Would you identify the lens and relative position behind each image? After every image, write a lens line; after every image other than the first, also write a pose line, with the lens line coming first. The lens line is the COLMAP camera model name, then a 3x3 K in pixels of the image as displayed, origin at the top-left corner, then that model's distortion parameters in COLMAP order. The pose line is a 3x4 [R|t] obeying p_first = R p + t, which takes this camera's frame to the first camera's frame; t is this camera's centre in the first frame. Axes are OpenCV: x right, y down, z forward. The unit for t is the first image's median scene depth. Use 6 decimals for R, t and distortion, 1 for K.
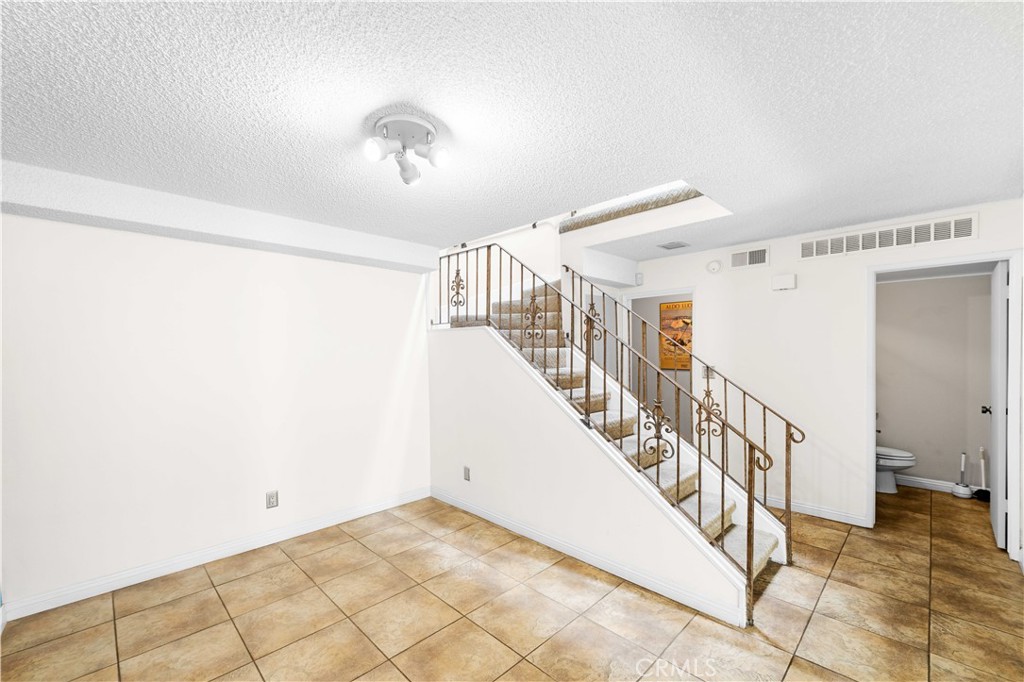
lens RADIAL K [[418.1, 0, 488.7], [0, 418.1, 345.8], [0, 0, 1]] dist [0.002715, -0.001100]
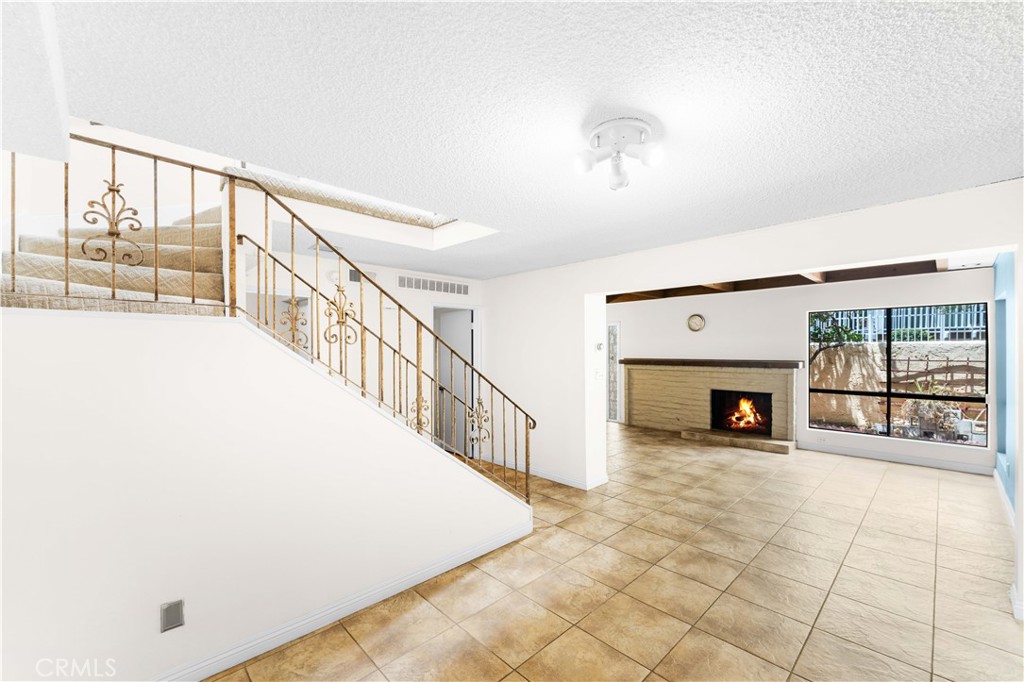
lens RADIAL K [[418.1, 0, 522.9], [0, 418.1, 350.2], [0, 0, 1]] dist [0.002715, -0.001100]
pose [[-0.018442, 0.005749, 0.999813, -0.764871], [-0.000016, 0.999983, -0.005751, -0.003496], [-0.999830, -0.000122, -0.018442, 0.831518]]
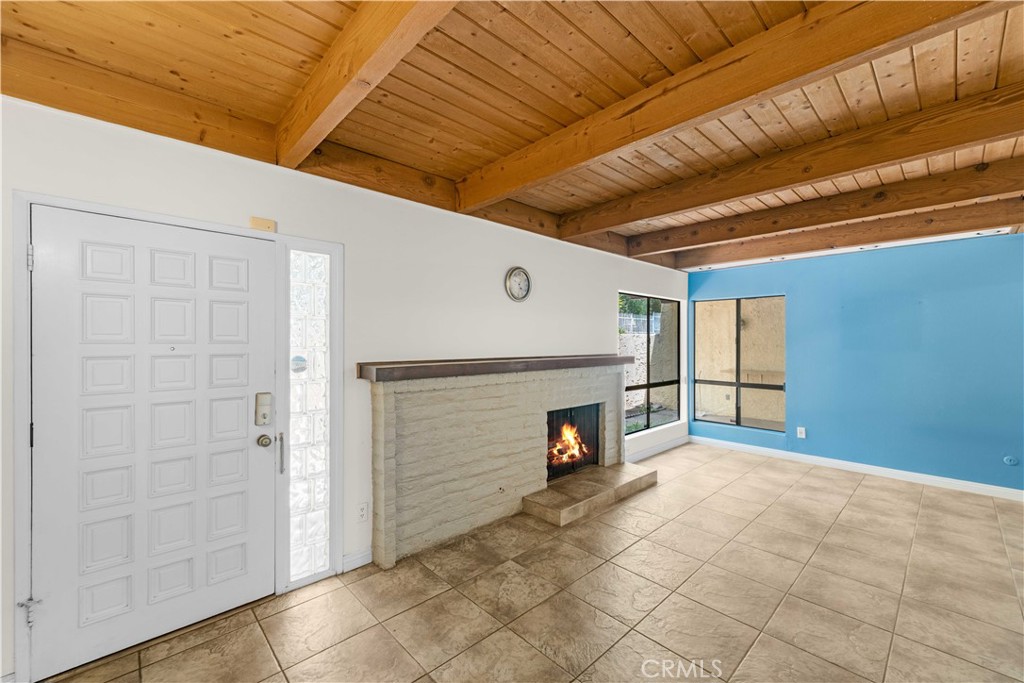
lens RADIAL K [[418.1, 0, 515.7], [0, 418.1, 334.1], [0, 0, 1]] dist [0.002715, -0.001100]
pose [[-0.999970, 0.005312, 0.005635, 1.897938], [0.005214, 0.999837, -0.017260, -0.009325], [-0.005726, -0.017230, -0.999835, 1.004558]]
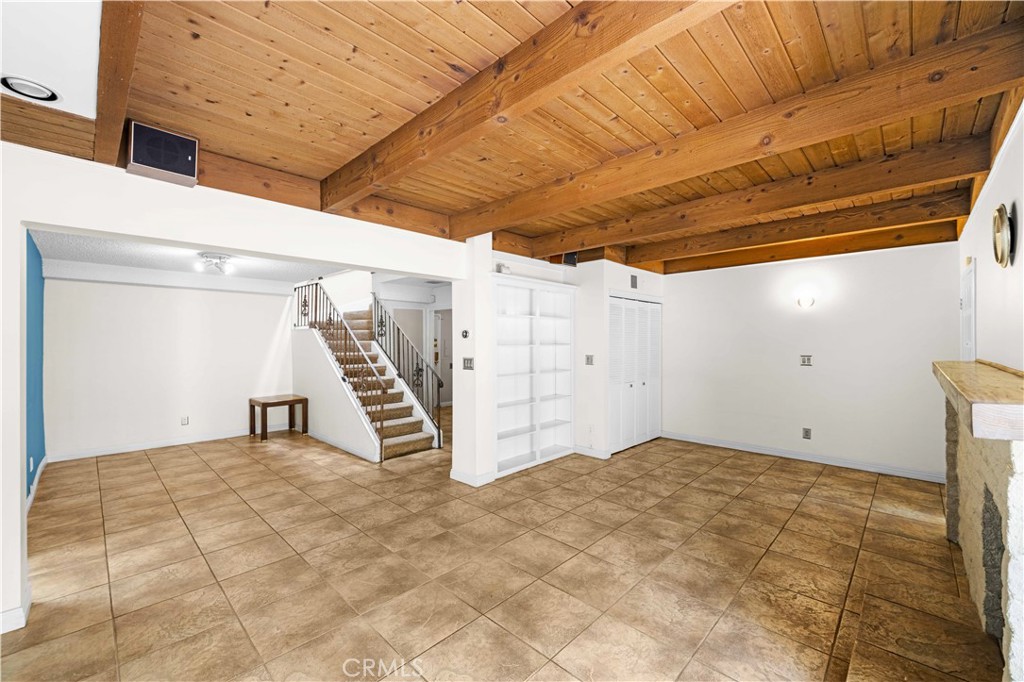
lens RADIAL K [[418.1, 0, 510.6], [0, 418.1, 345.5], [0, 0, 1]] dist [0.002715, -0.001100]
pose [[0.999522, 0.005740, 0.030386, 1.003853], [-0.006140, 0.999895, 0.013097, -0.006616], [-0.030308, -0.013277, 0.999452, -1.039595]]
